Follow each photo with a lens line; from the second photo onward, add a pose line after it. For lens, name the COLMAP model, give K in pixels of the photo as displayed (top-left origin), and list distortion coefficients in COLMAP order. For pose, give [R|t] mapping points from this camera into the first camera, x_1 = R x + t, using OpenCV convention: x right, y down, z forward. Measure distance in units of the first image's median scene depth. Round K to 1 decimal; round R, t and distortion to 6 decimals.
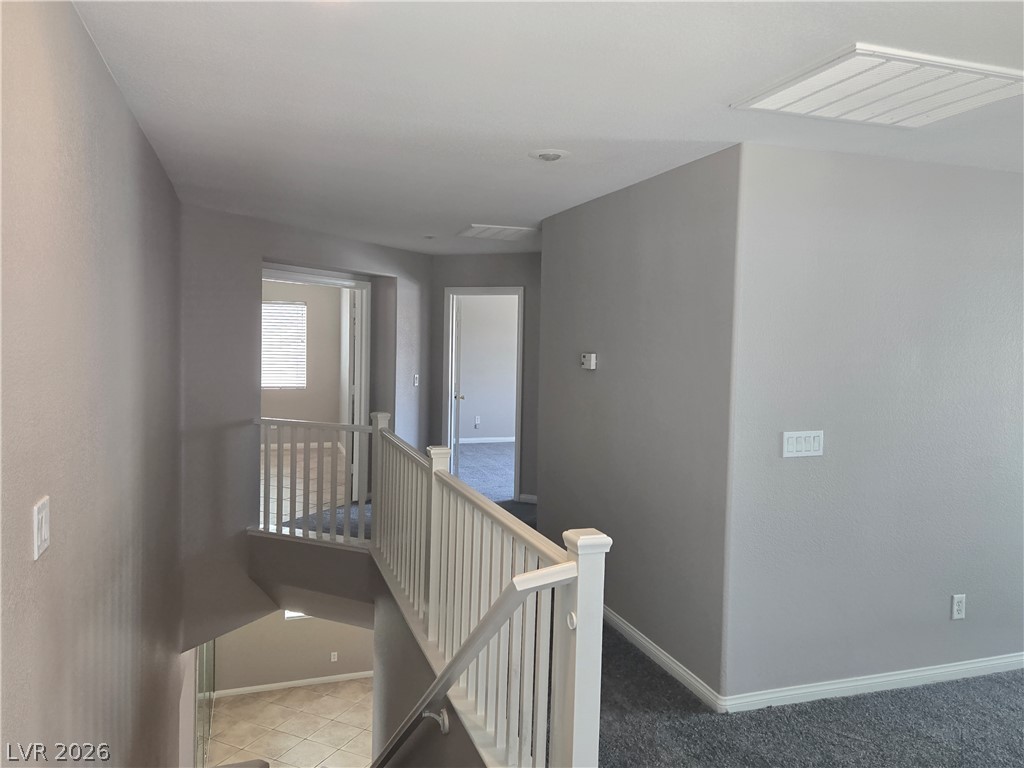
lens RADIAL K [[757.1, 0, 511.6], [0, 757.1, 380.6], [0, 0, 1]] dist [-0.006689, 0.000791]
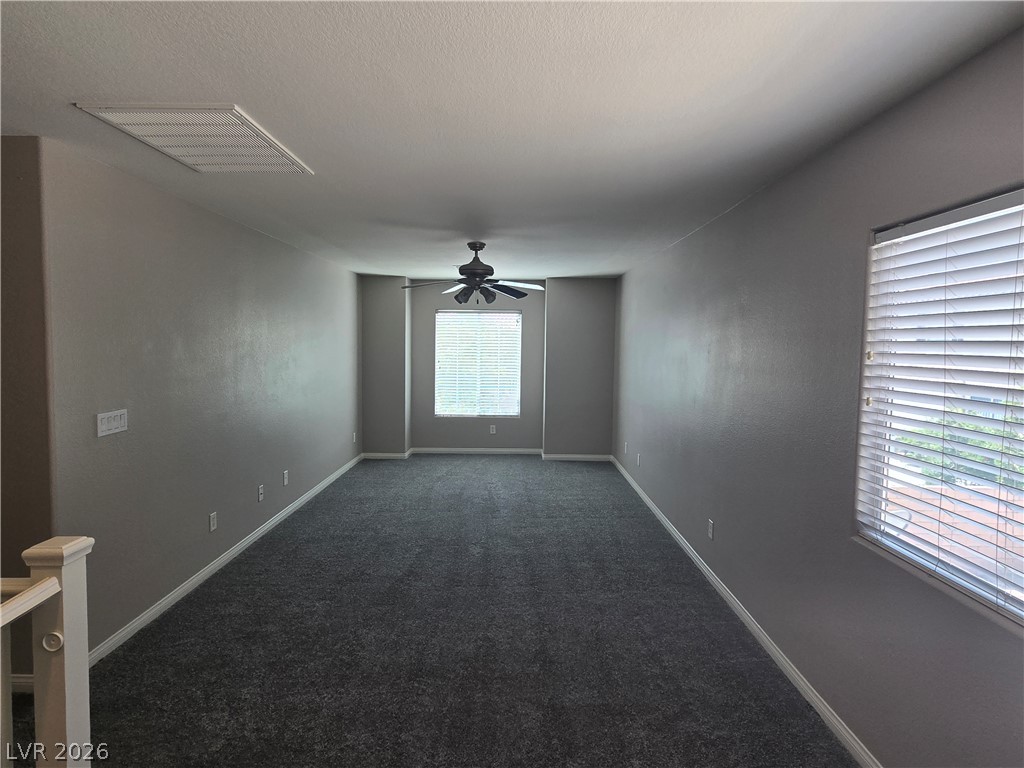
lens RADIAL K [[555.9, 0, 510.1], [0, 555.9, 387.7], [0, 0, 1]] dist [0.004467, 0.000614]
pose [[0.325917, -0.090642, 0.941043, -0.235293], [0.042950, 0.995785, 0.081040, -0.013188], [-0.944422, 0.014005, 0.328436, 0.168324]]
